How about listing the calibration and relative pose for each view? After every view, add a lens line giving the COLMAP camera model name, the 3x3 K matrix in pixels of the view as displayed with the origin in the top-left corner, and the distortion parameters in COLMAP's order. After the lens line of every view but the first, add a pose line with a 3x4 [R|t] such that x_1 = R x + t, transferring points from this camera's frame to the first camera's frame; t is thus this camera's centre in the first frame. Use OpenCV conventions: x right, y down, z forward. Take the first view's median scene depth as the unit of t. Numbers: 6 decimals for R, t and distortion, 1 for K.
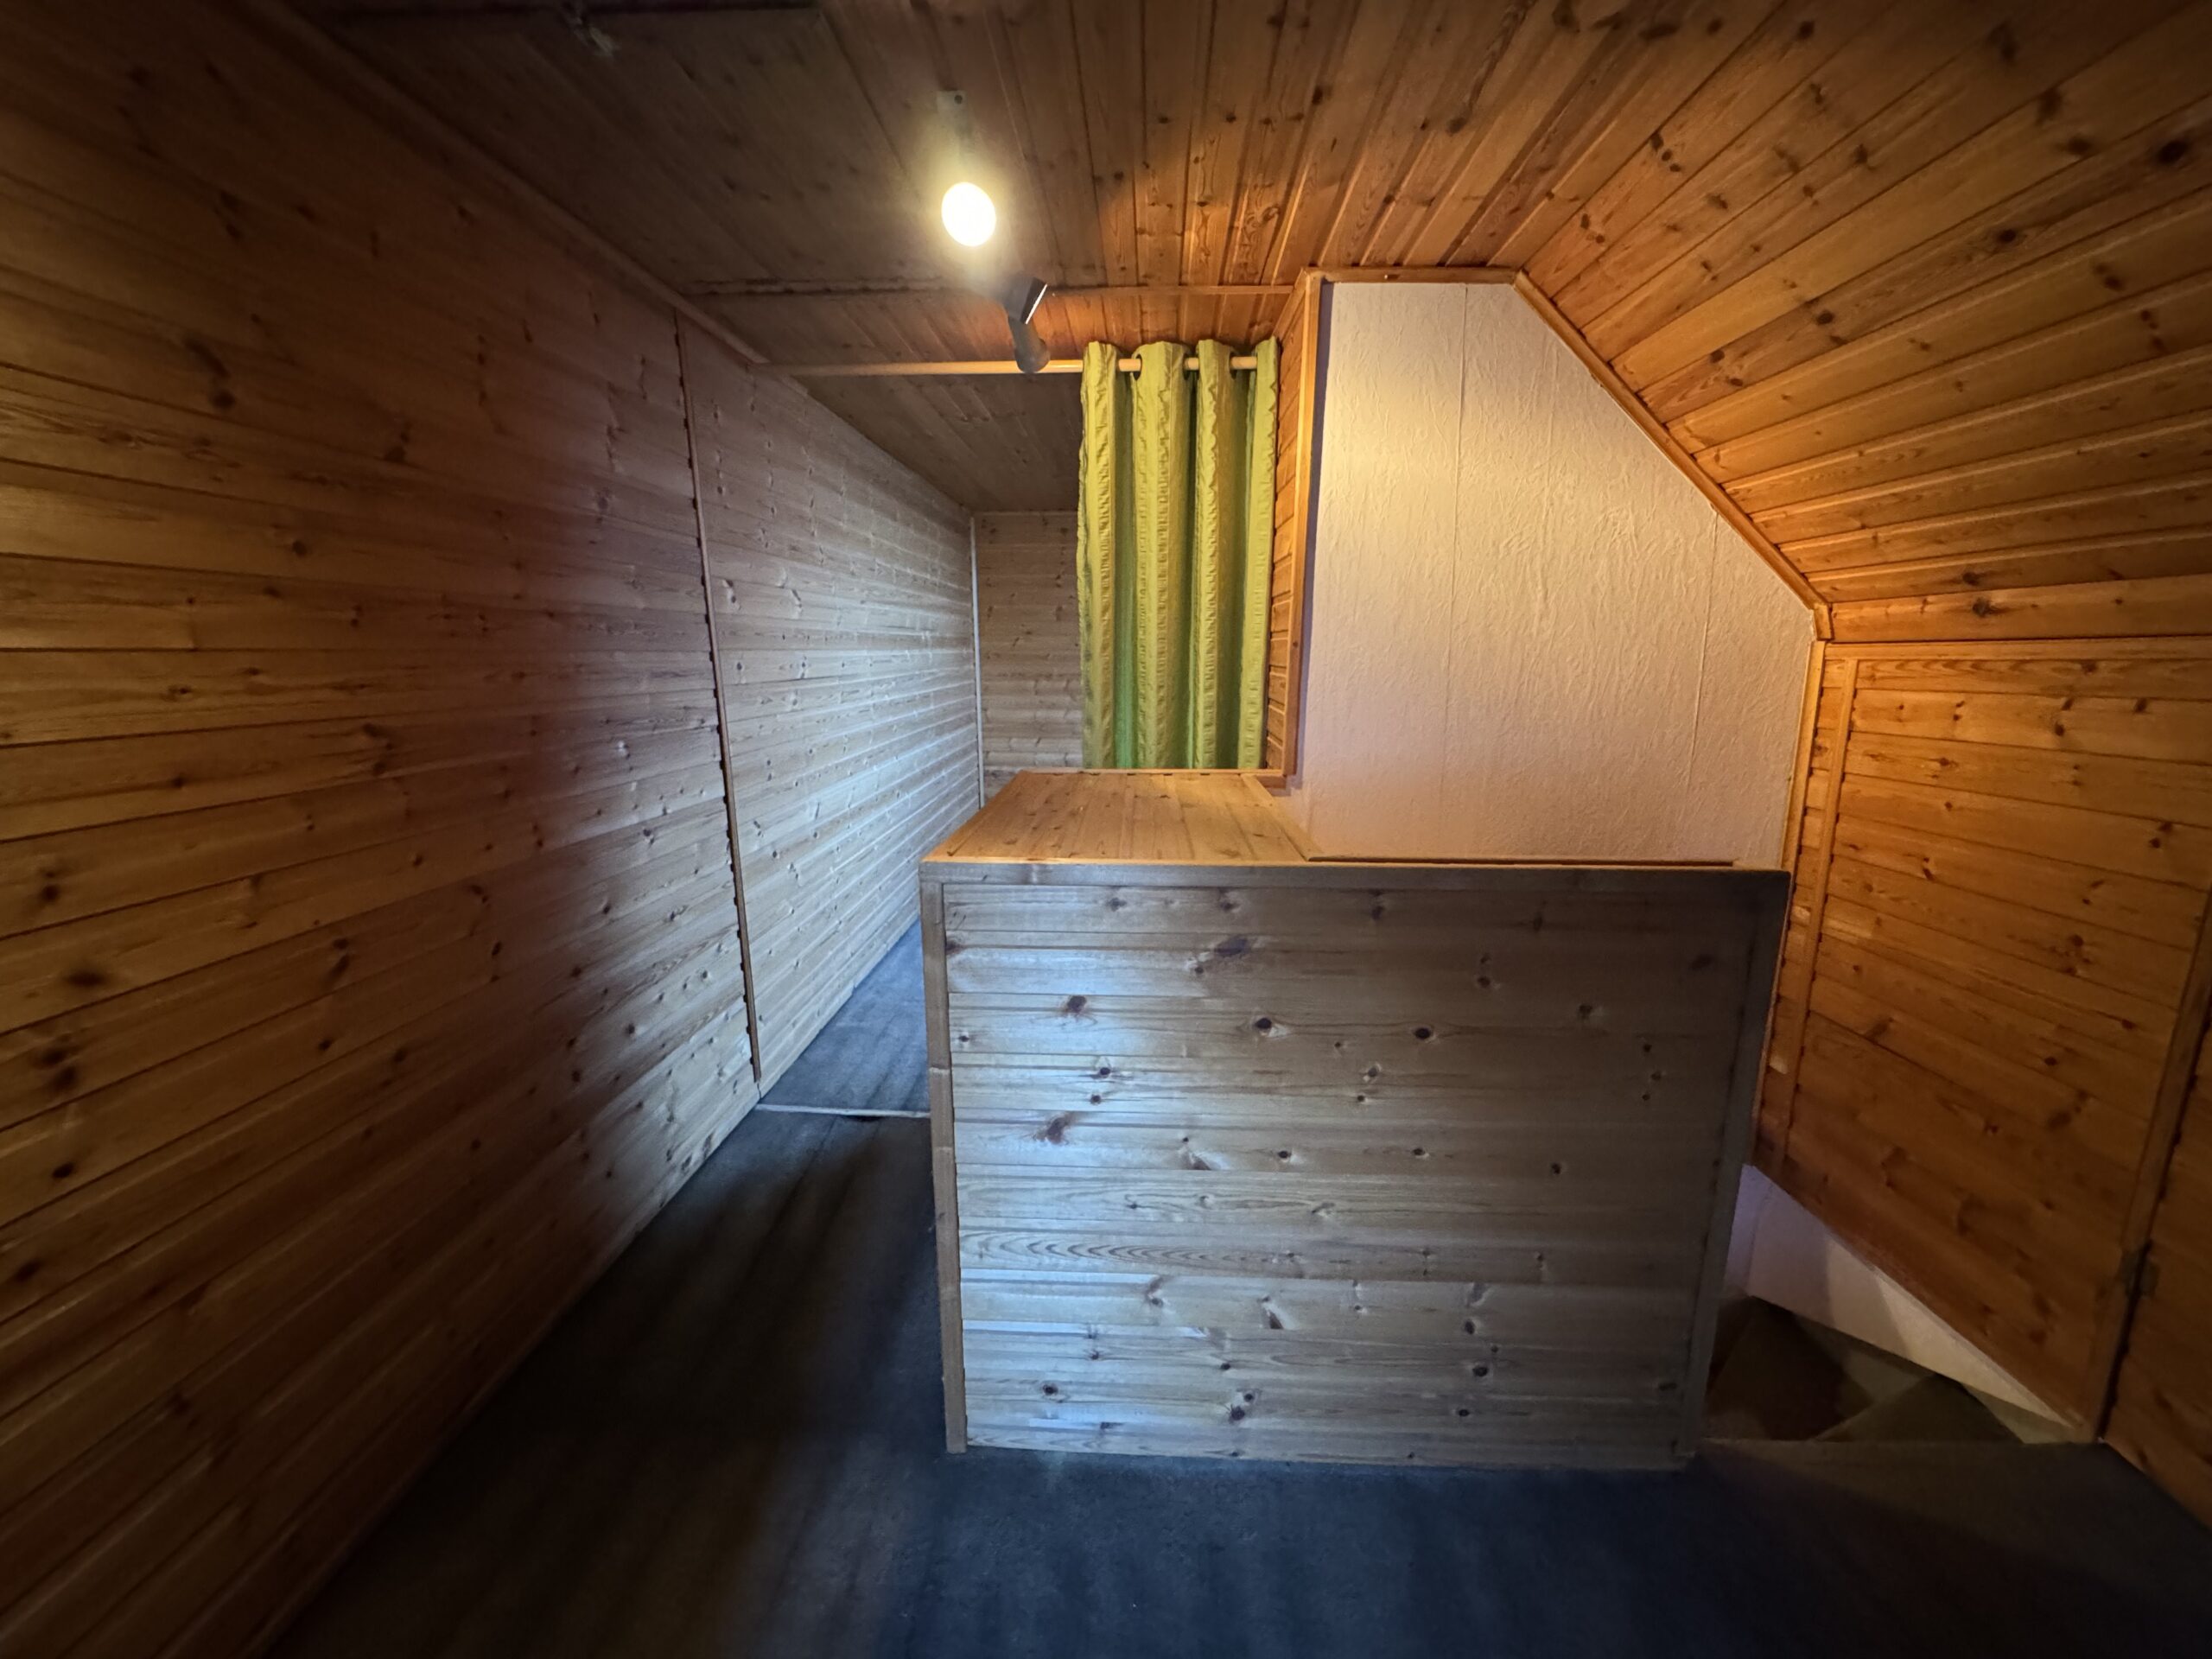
lens RADIAL K [[882.9, 0, 1107.0], [0, 882.9, 829.2], [0, 0, 1]] dist [-0.003524, -0.000373]
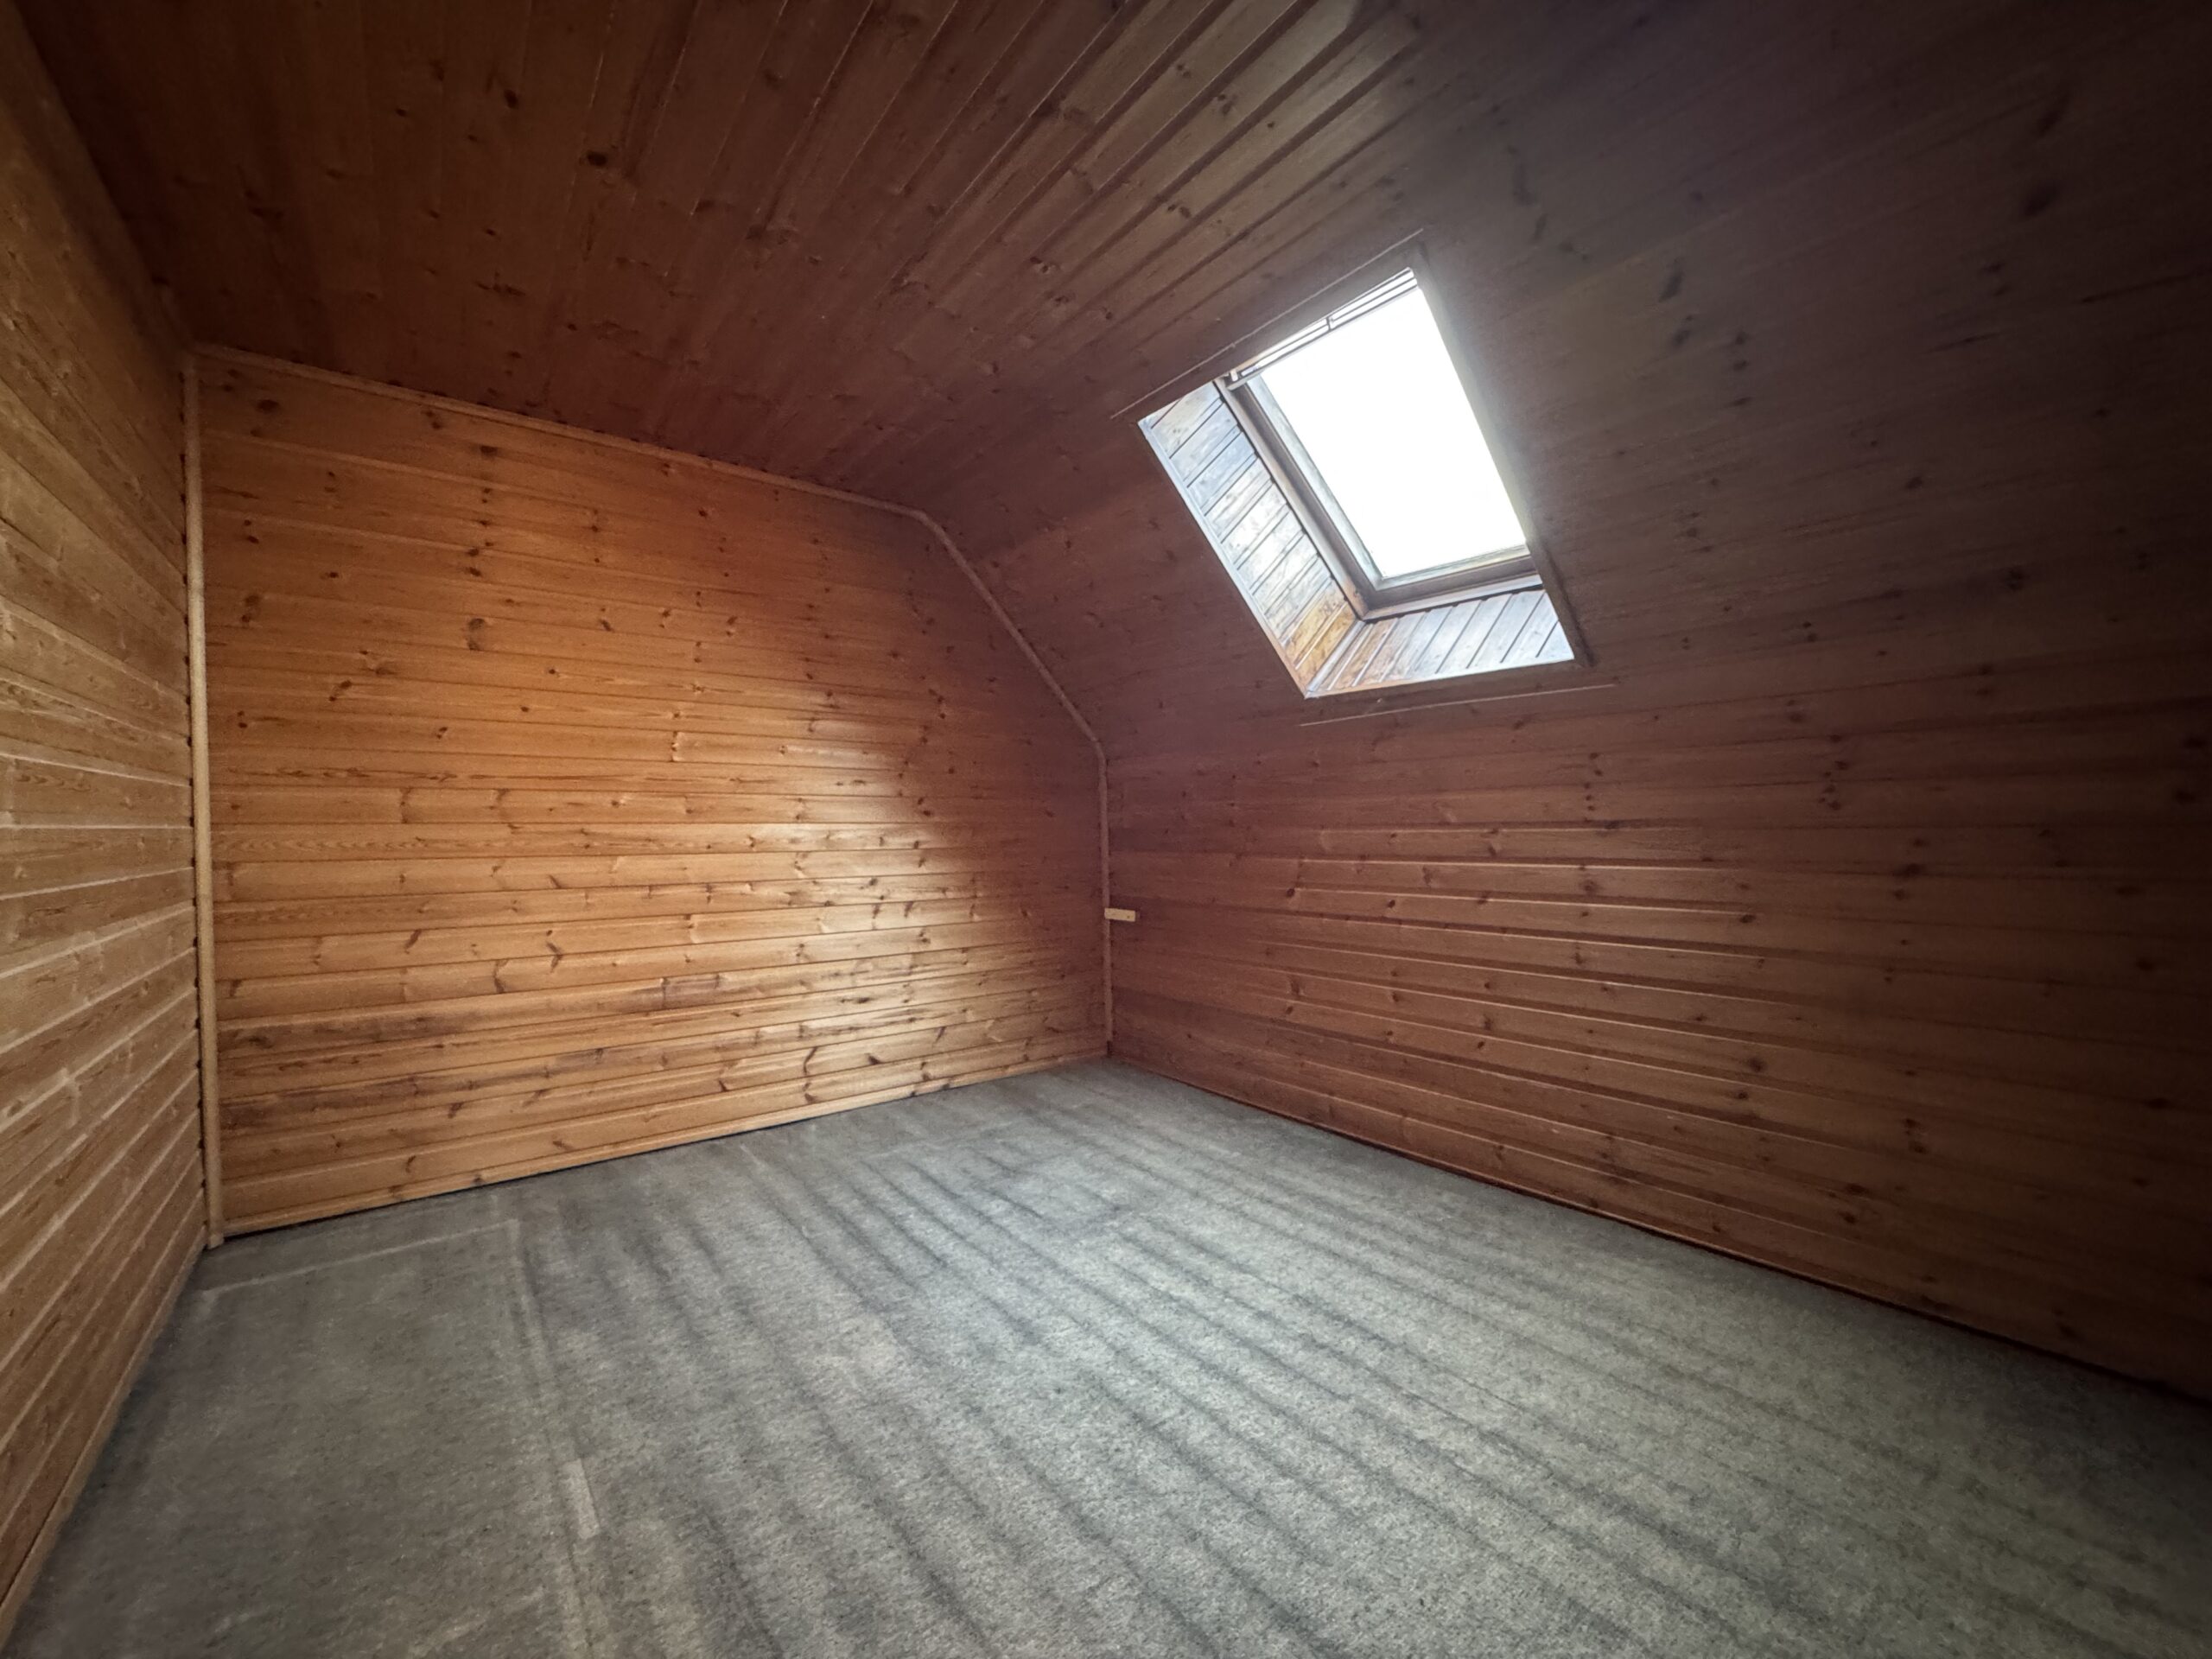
lens RADIAL K [[882.9, 0, 1110.7], [0, 882.9, 834.5], [0, 0, 1]] dist [-0.003524, -0.000373]
pose [[0.751101, -0.006265, 0.660158, -0.227852], [0.133028, 0.980880, -0.142046, -0.105052], [-0.646646, 0.194511, 0.737573, 1.093379]]
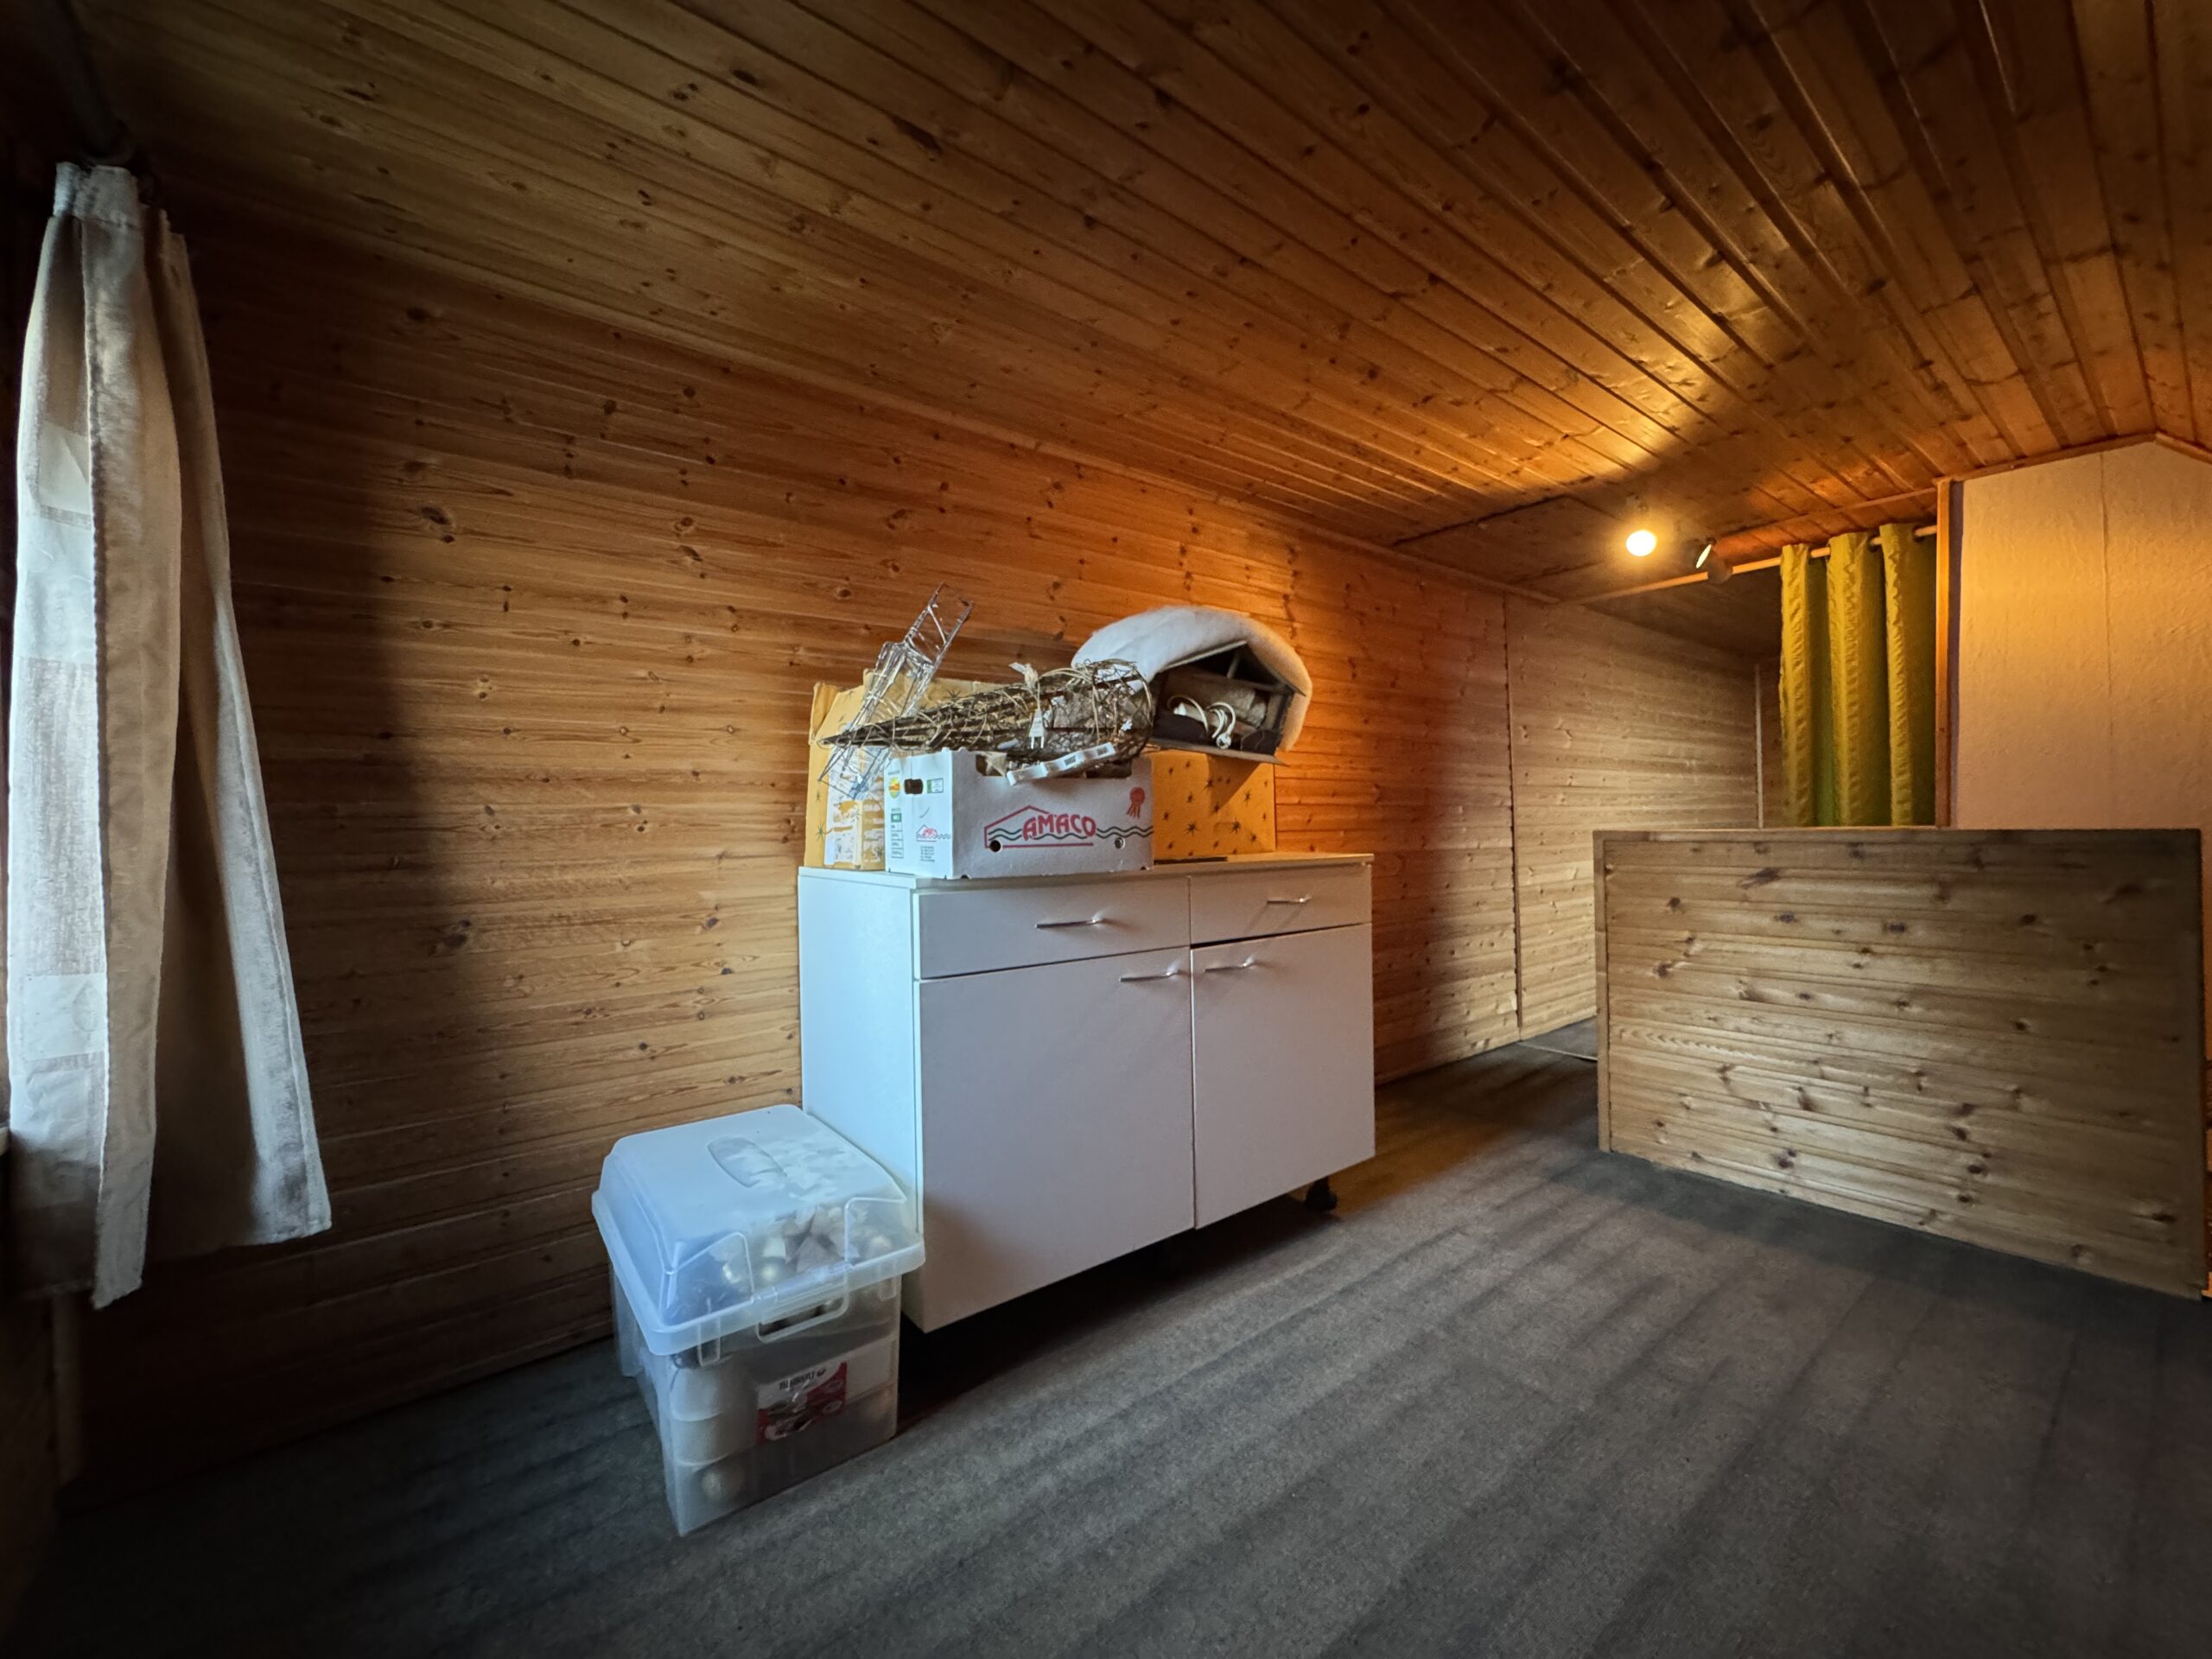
lens RADIAL K [[882.9, 0, 1102.0], [0, 882.9, 828.4], [0, 0, 1]] dist [-0.003524, -0.000373]
pose [[0.654880, -0.007736, -0.755693, 0.340789], [-0.133898, 0.982940, -0.126097, 0.248167], [0.743776, 0.183764, 0.642672, -0.702182]]
